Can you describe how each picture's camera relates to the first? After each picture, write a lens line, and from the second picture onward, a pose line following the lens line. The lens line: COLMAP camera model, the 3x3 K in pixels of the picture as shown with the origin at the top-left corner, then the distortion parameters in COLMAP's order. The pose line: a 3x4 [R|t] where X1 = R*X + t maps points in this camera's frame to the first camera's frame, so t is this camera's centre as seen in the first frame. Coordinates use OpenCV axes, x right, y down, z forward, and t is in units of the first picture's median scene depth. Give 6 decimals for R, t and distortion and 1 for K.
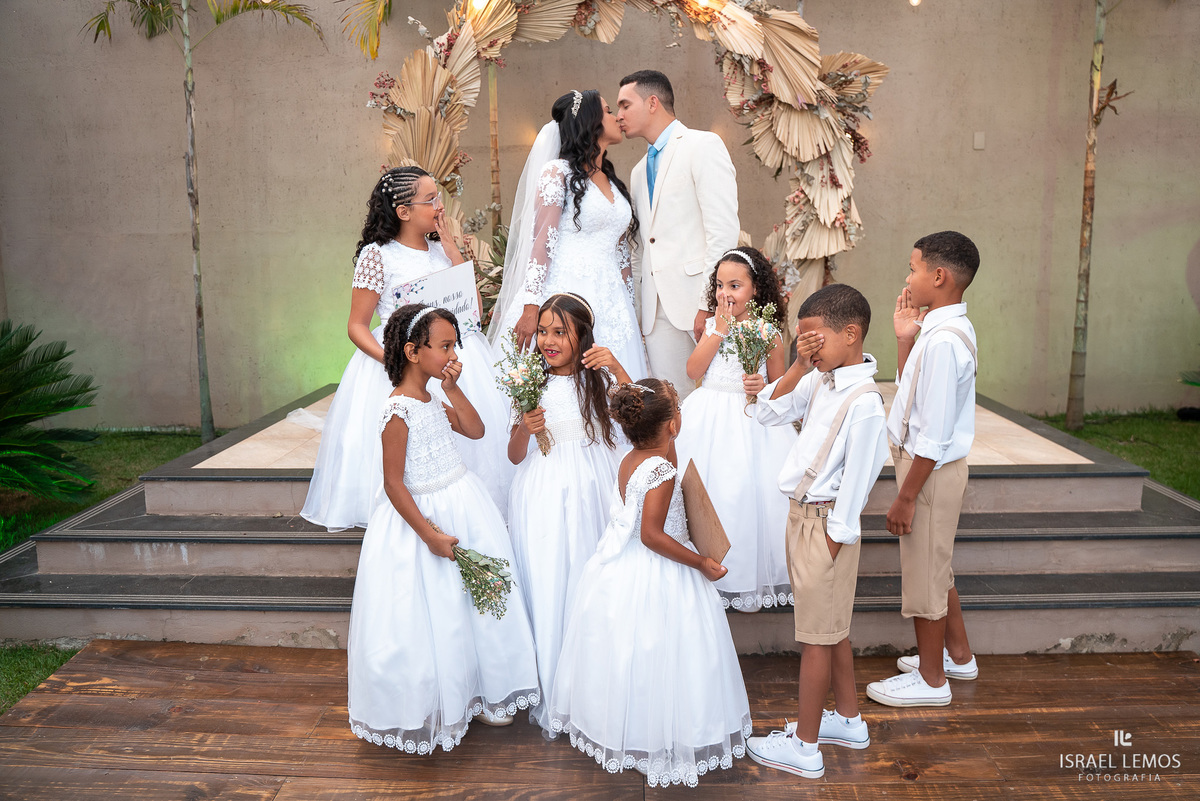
lens RADIAL K [[987.4, 0, 603.5], [0, 987.4, 397.8], [0, 0, 1]] dist [-0.091659, 0.059370]
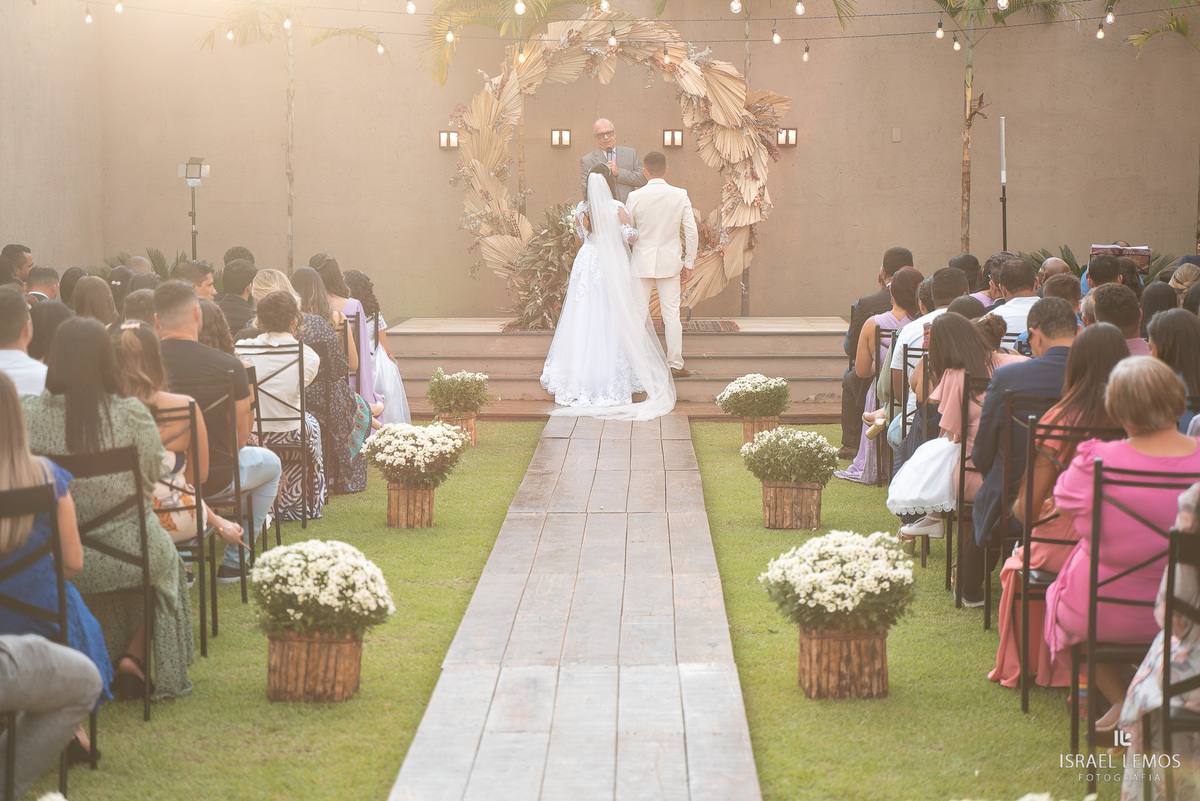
lens RADIAL K [[2499.4, 0, 601.0], [0, 2499.4, 395.2], [0, 0, 1]] dist [0.338654, 0.000000]
pose [[0.999963, 0.007256, 0.004541, -0.017085], [-0.006867, 0.996736, -0.080440, 0.436638], [-0.005109, 0.080406, 0.996749, -2.876706]]
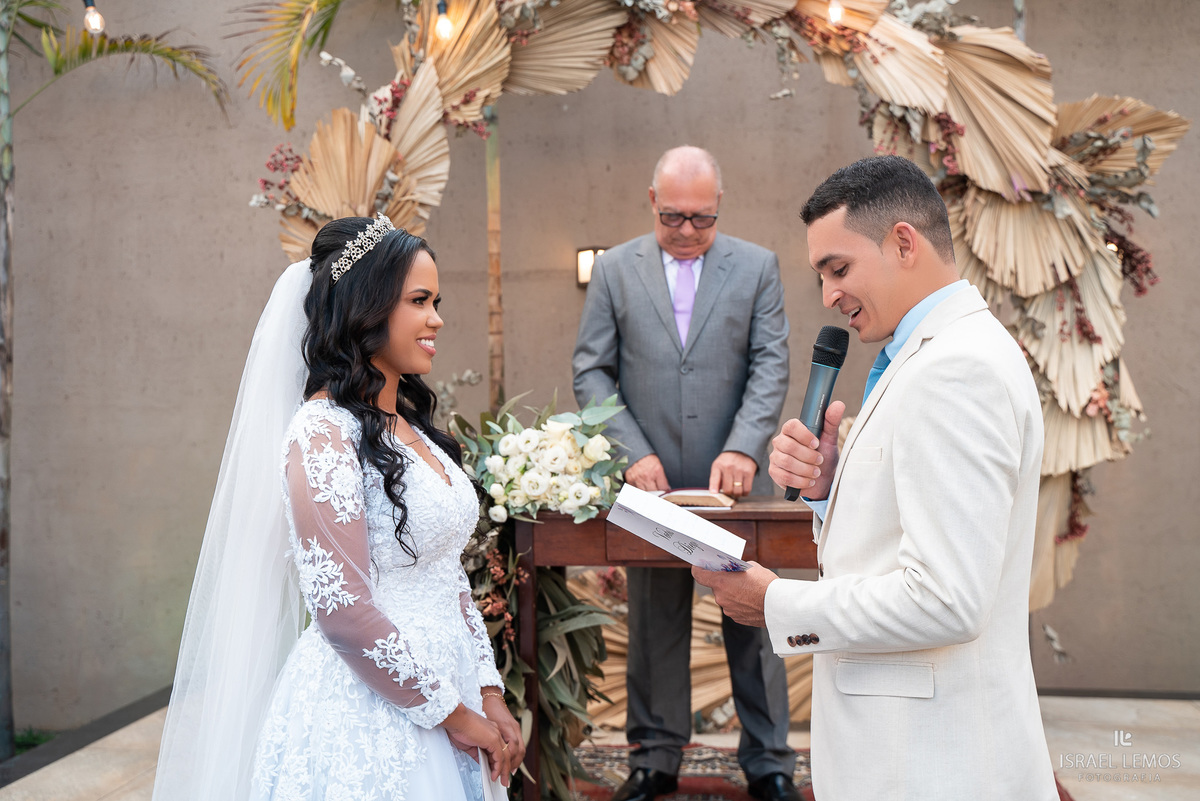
lens RADIAL K [[1401.9, 0, 592.8], [0, 1401.9, 399.5], [0, 0, 1]] dist [0.036116, 0.000000]
pose [[0.993103, 0.004791, -0.117147, 0.057868], [-0.023088, 0.987592, -0.155333, -0.057845], [0.114949, 0.156966, 0.980892, 0.216954]]
